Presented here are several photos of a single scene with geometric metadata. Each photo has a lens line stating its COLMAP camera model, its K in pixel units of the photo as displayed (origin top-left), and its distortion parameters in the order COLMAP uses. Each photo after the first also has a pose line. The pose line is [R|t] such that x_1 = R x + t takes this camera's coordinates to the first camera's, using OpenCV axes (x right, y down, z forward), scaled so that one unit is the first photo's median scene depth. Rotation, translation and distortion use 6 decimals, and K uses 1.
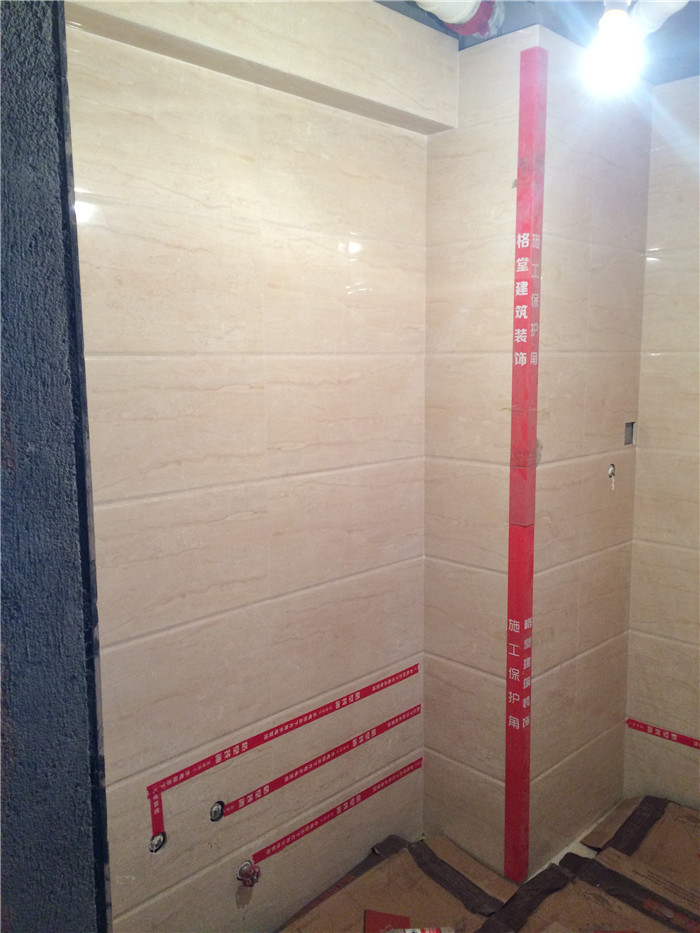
lens RADIAL K [[794.5, 0, 319.8], [0, 794.5, 454.9], [0, 0, 1]] dist [0.092262, -0.118487]
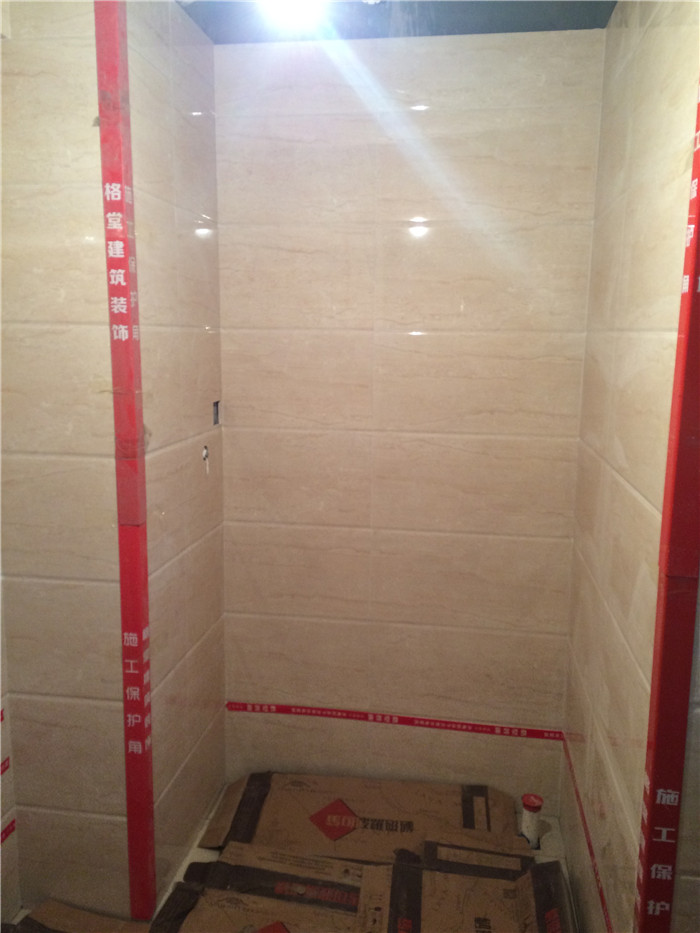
lens RADIAL K [[794.5, 0, 347.1], [0, 794.5, 461.0], [0, 0, 1]] dist [0.092262, -0.118487]
pose [[0.791695, -0.080233, 0.605625, -0.082031], [0.056252, 0.996701, 0.058509, -0.018192], [-0.608322, -0.012253, 0.793596, 0.158092]]
